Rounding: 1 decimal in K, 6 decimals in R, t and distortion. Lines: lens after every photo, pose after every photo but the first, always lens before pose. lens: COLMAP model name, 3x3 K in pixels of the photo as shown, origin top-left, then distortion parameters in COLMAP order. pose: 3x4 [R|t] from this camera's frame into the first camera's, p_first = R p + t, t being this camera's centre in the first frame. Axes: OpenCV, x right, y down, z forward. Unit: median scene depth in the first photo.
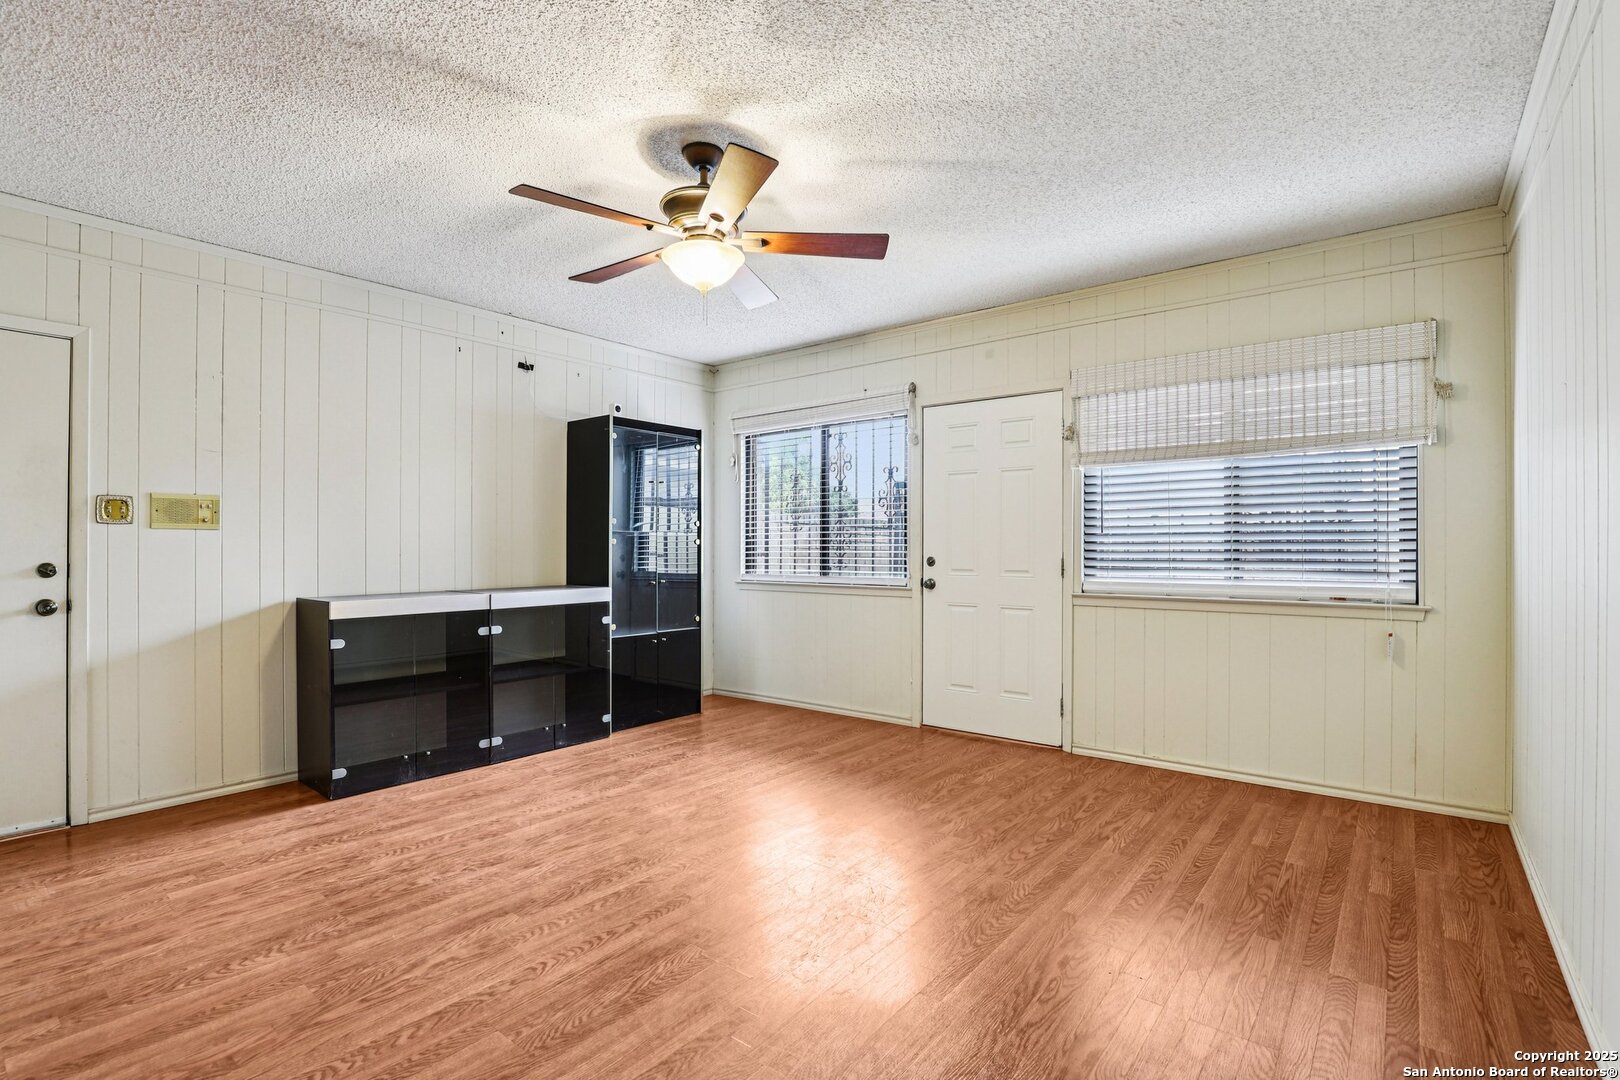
lens RADIAL K [[766.2, 0, 815.6], [0, 766.2, 548.6], [0, 0, 1]] dist [-0.031740, 0.001811]
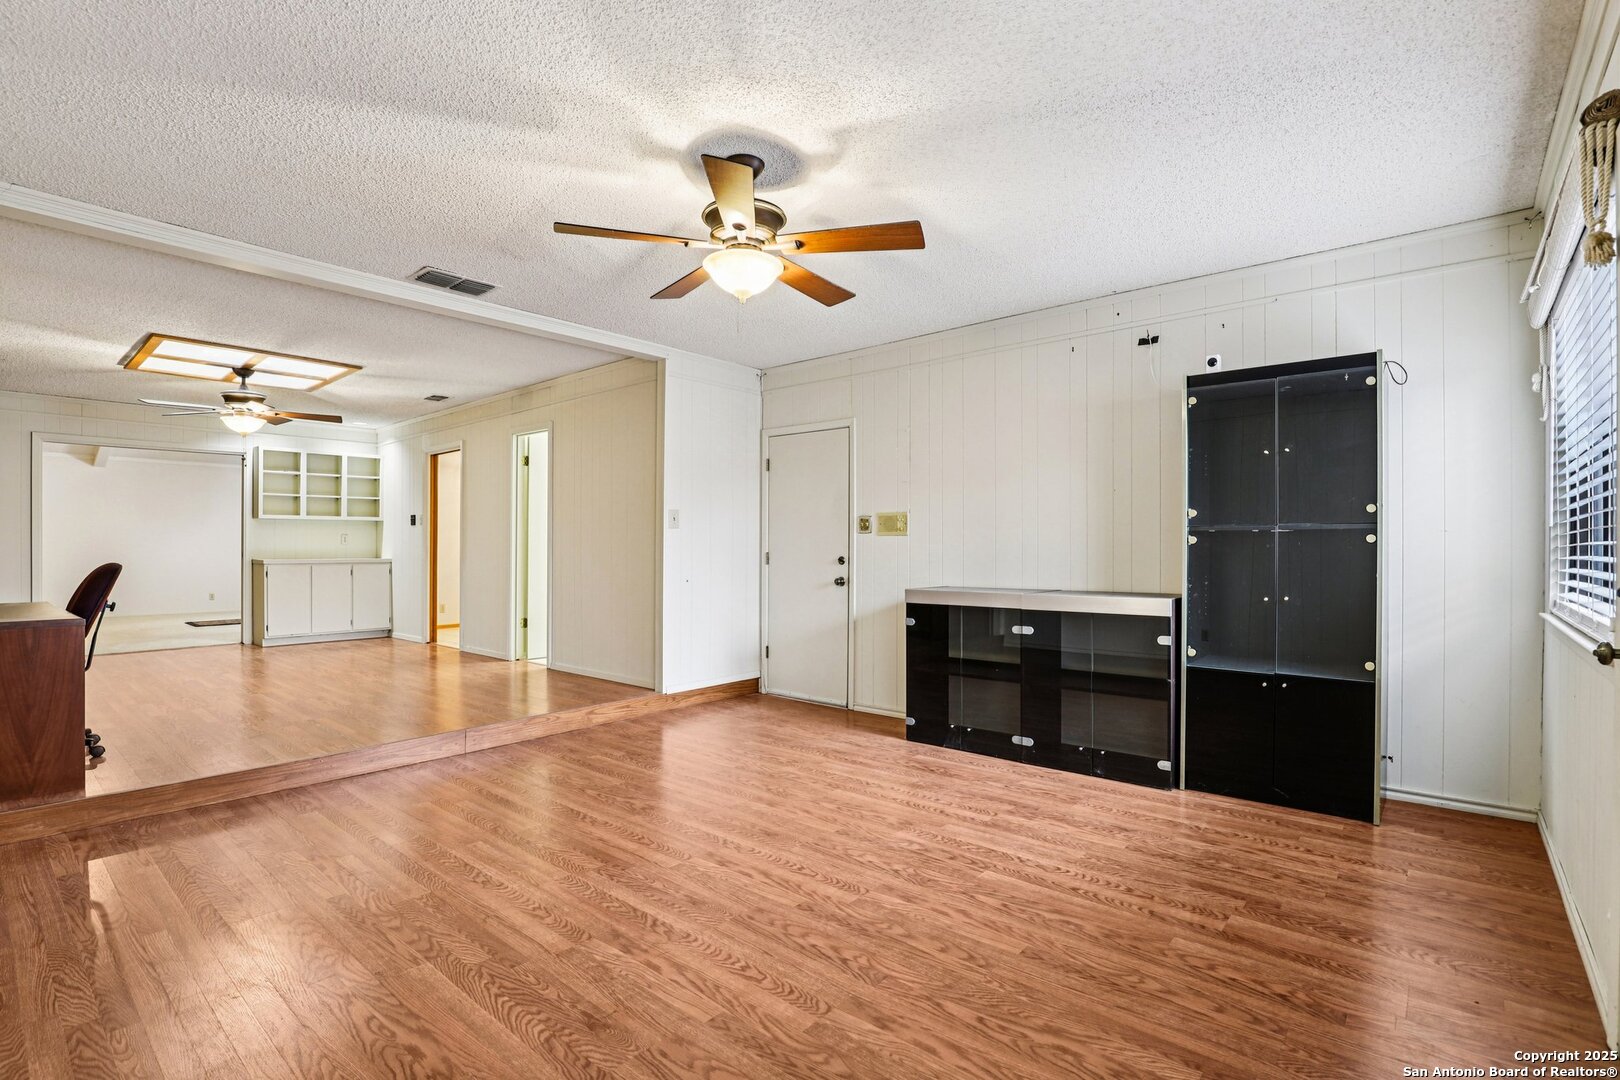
lens RADIAL K [[766.2, 0, 818.9], [0, 766.2, 549.7], [0, 0, 1]] dist [-0.031740, 0.001811]
pose [[-0.047038, 0.004749, -0.998882, 0.731924], [0.001858, 0.999987, 0.004667, -0.004841], [0.998891, -0.001637, -0.047046, 0.957141]]
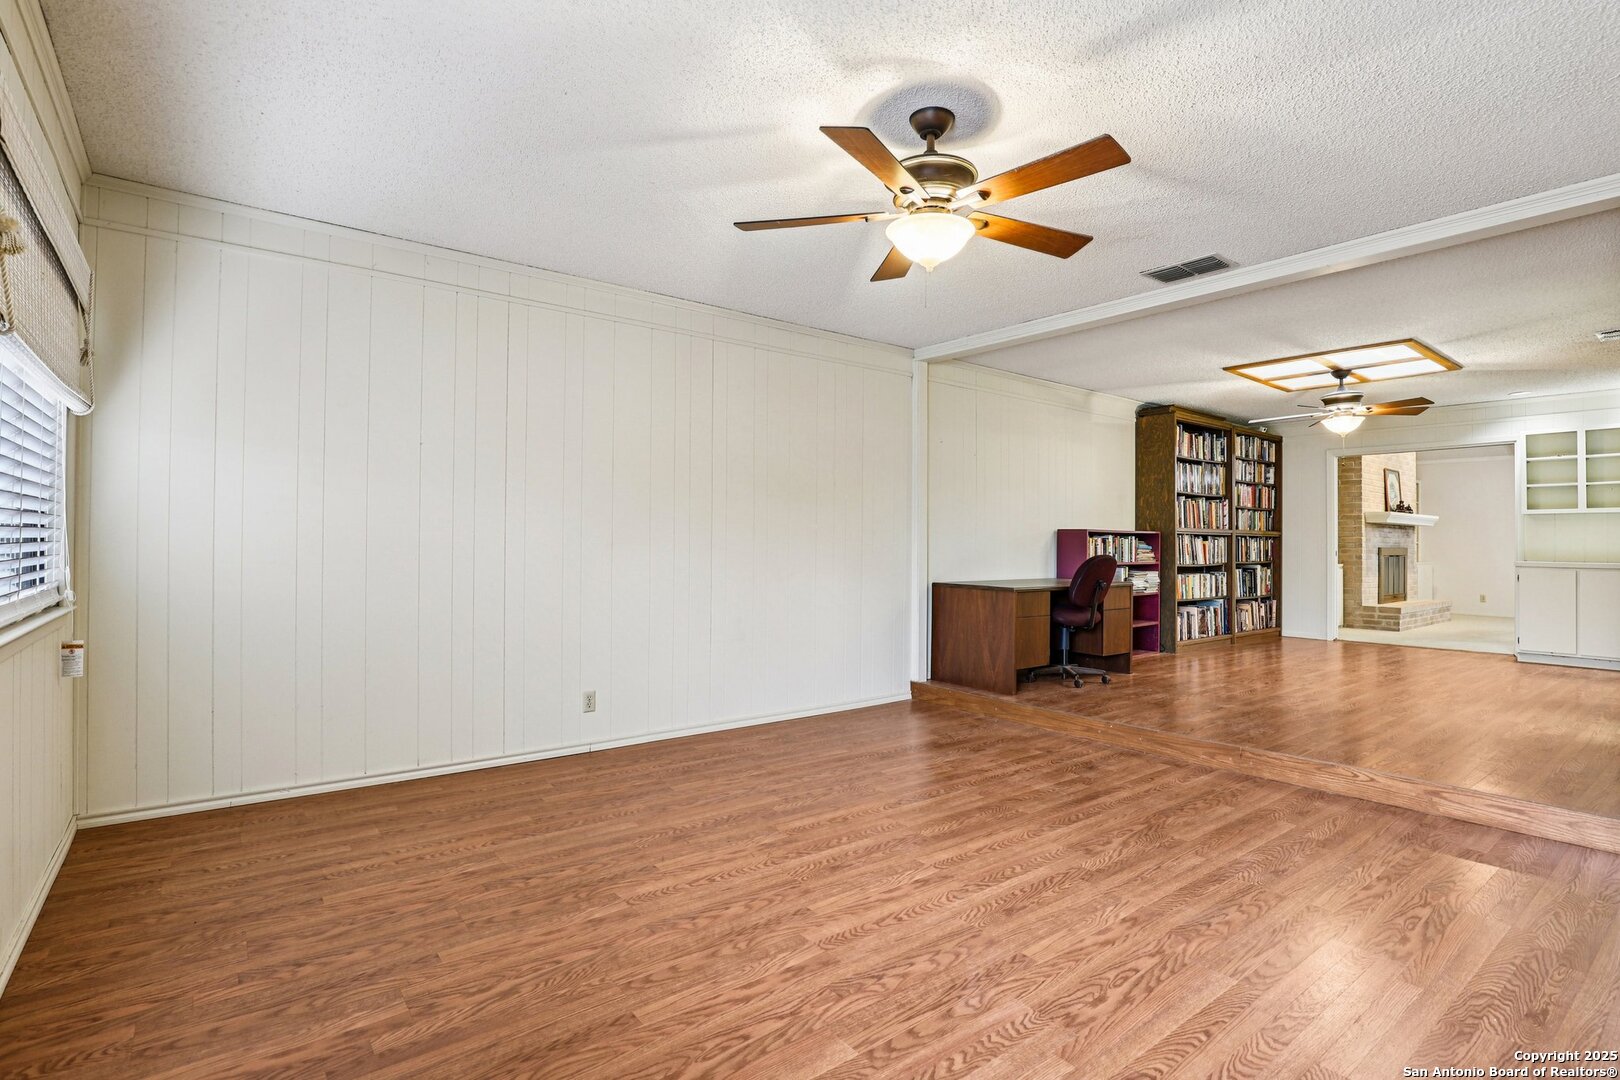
lens RADIAL K [[766.2, 0, 791.8], [0, 766.2, 536.2], [0, 0, 1]] dist [-0.031740, 0.001811]
pose [[-0.966147, -0.004081, 0.257959, -0.188195], [-0.006710, 0.999934, -0.009313, -0.001436], [-0.257904, -0.010728, -0.966111, 1.615007]]
